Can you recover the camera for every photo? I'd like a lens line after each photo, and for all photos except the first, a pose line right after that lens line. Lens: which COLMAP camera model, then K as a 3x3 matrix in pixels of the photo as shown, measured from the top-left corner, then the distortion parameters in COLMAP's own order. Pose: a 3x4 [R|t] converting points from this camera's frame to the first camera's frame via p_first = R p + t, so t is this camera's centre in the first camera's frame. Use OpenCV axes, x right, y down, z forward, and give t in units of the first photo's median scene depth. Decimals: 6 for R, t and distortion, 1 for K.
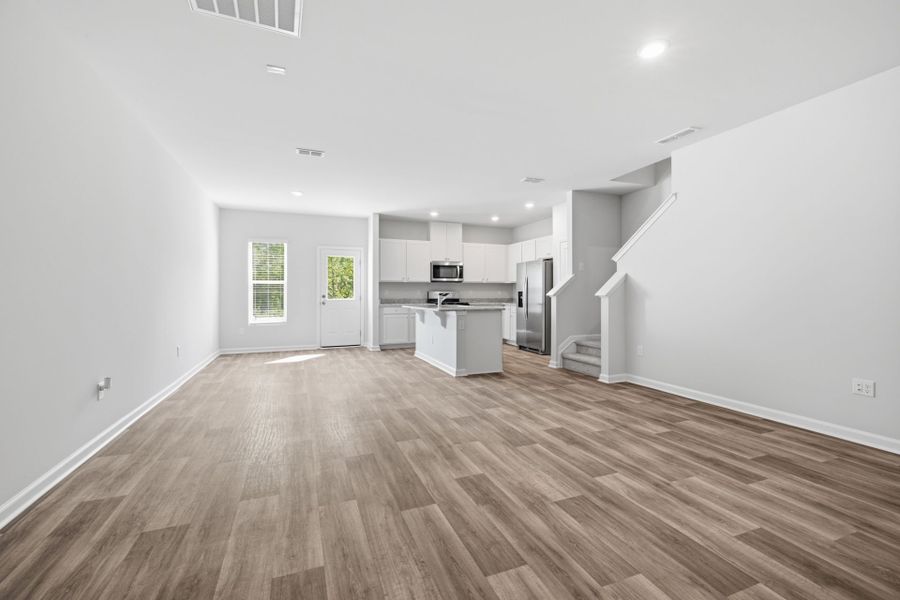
lens RADIAL K [[392.2, 0, 454.5], [0, 392.2, 293.5], [0, 0, 1]] dist [0.006887, -0.002858]
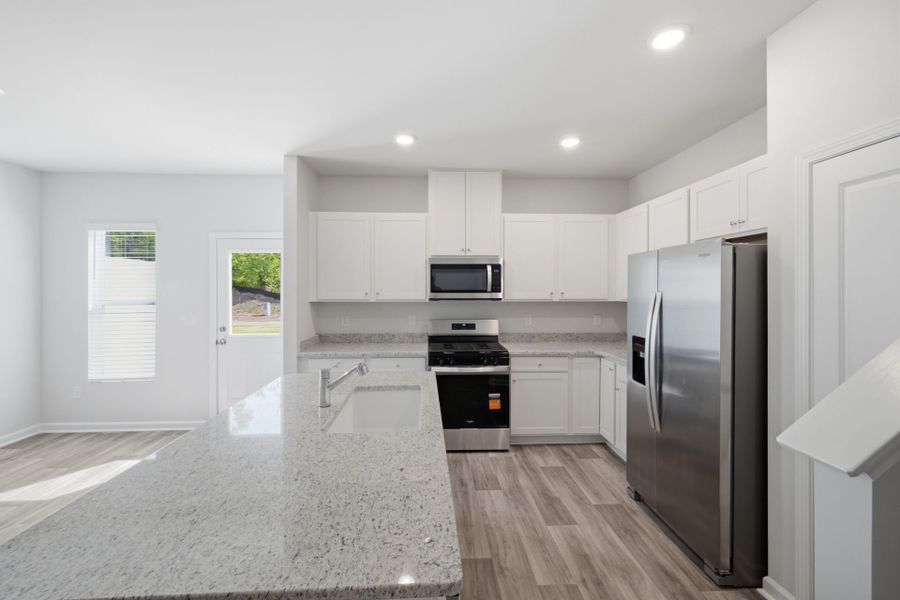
lens RADIAL K [[392.2, 0, 446.5], [0, 392.2, 292.5], [0, 0, 1]] dist [0.006887, -0.002858]
pose [[0.944261, 0.003744, -0.329176, 0.116690], [-0.000140, 0.999940, 0.010971, -0.045551], [0.329197, -0.010313, 0.944205, 0.589526]]
